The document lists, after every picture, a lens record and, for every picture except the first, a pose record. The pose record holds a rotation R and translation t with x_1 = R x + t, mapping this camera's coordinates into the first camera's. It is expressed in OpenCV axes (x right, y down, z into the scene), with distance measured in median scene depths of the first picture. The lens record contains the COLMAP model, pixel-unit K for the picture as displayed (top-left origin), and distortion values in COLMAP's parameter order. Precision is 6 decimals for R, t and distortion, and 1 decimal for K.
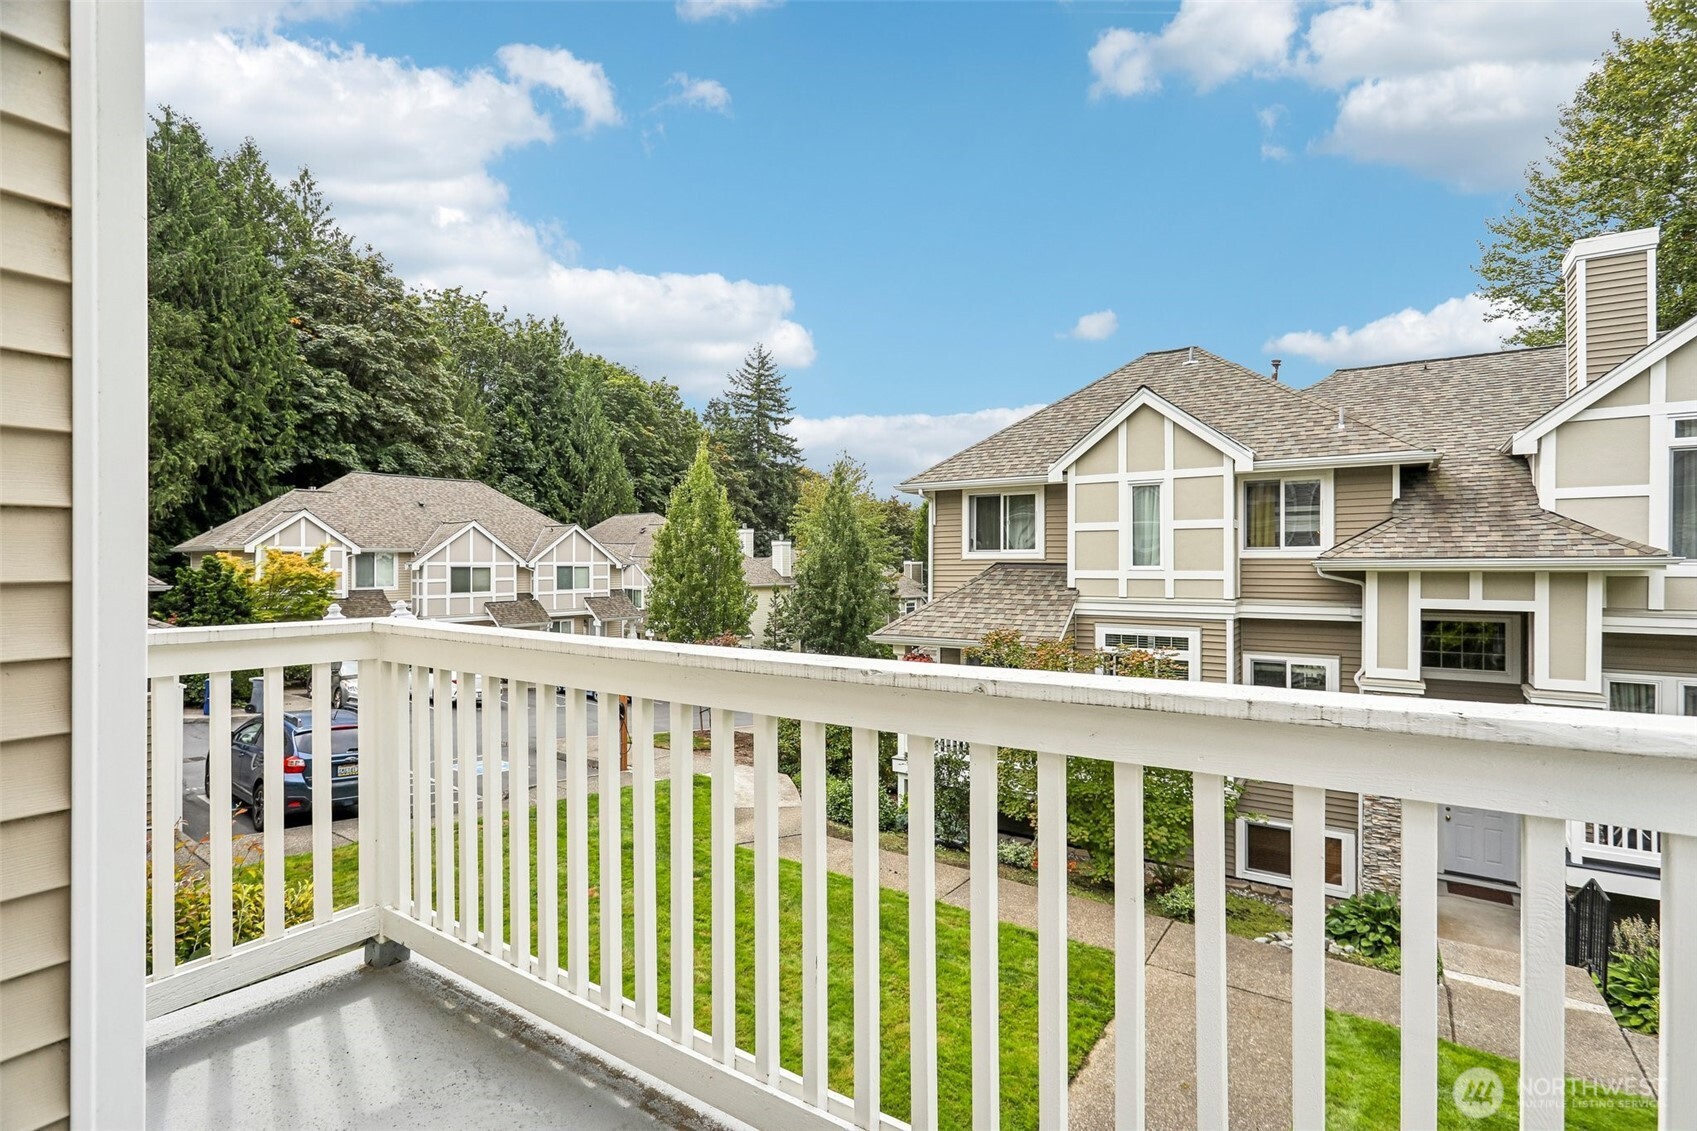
lens RADIAL K [[798.6, 0, 848.5], [0, 798.6, 565.5], [0, 0, 1]] dist [0.004277, 0.000676]
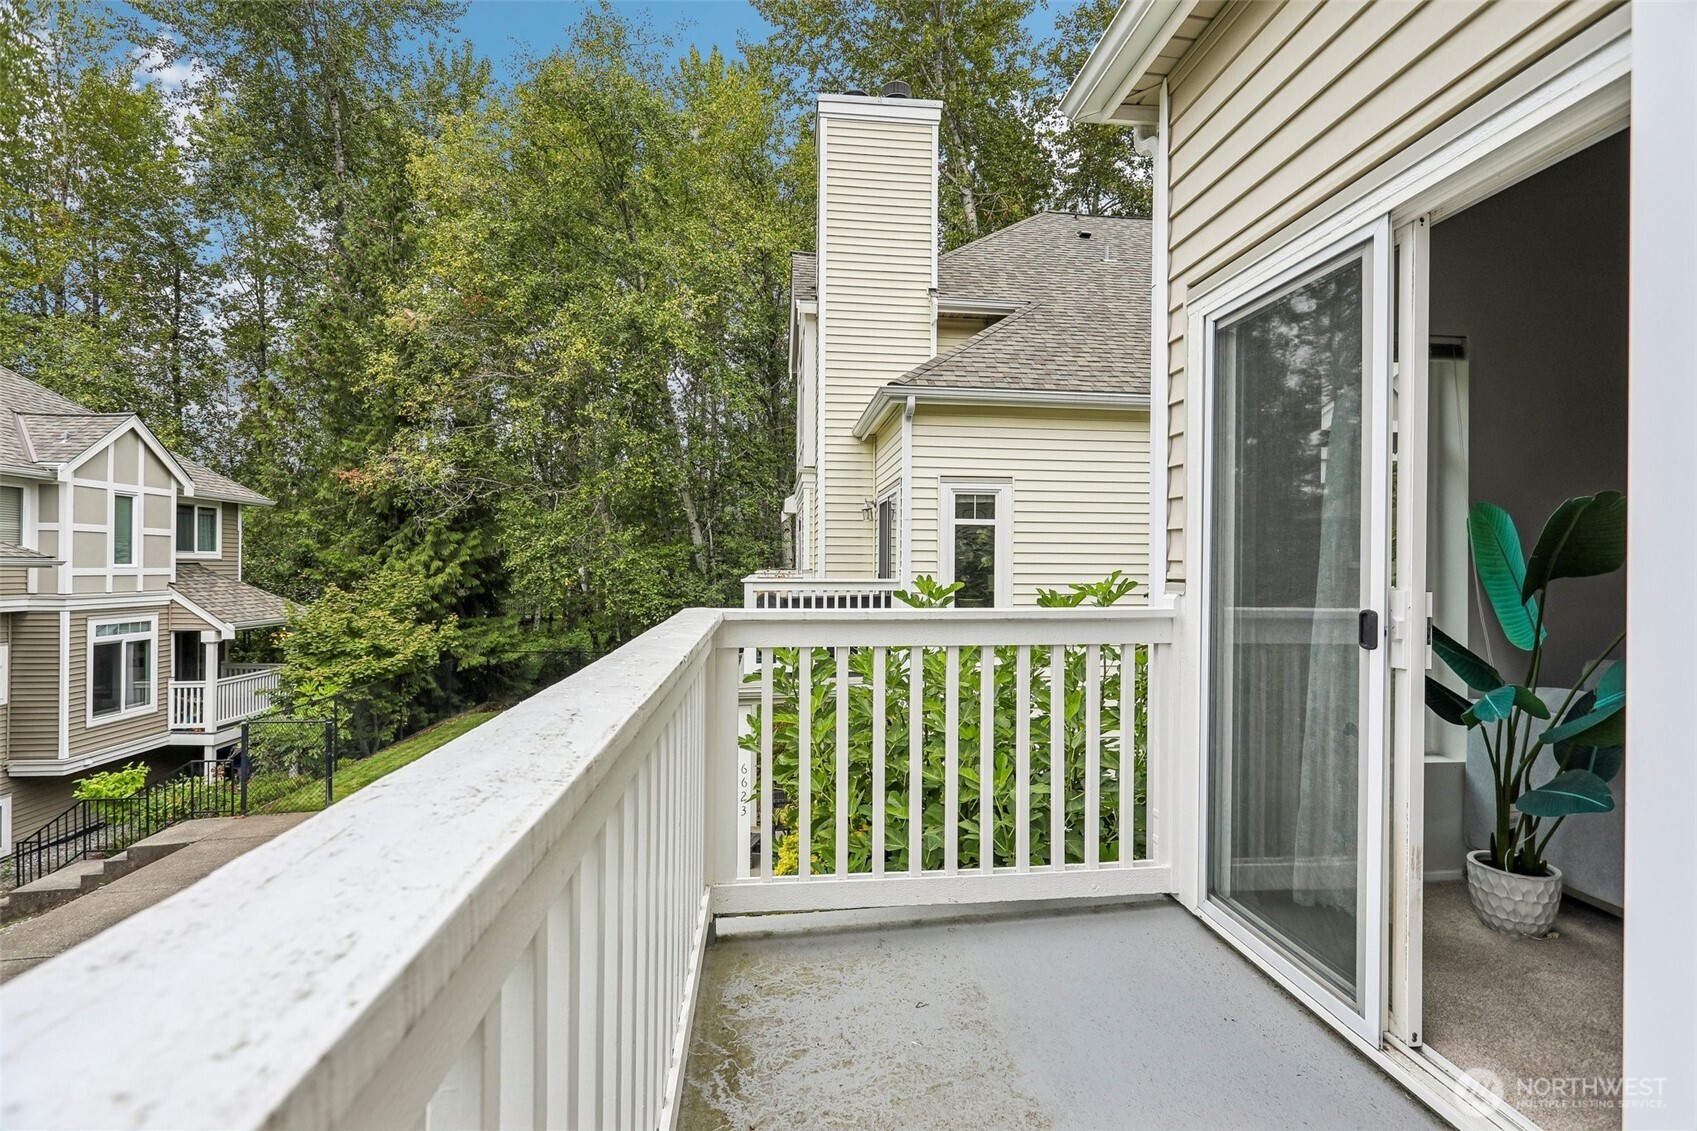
lens RADIAL K [[798.6, 0, 848.5], [0, 798.6, 565.5], [0, 0, 1]] dist [0.004277, 0.000676]
pose [[-0.643984, -0.003183, 0.765032, -1.239793], [-0.004125, 0.999991, 0.000687, -0.002692], [-0.765028, -0.002713, -0.643992, 0.958428]]
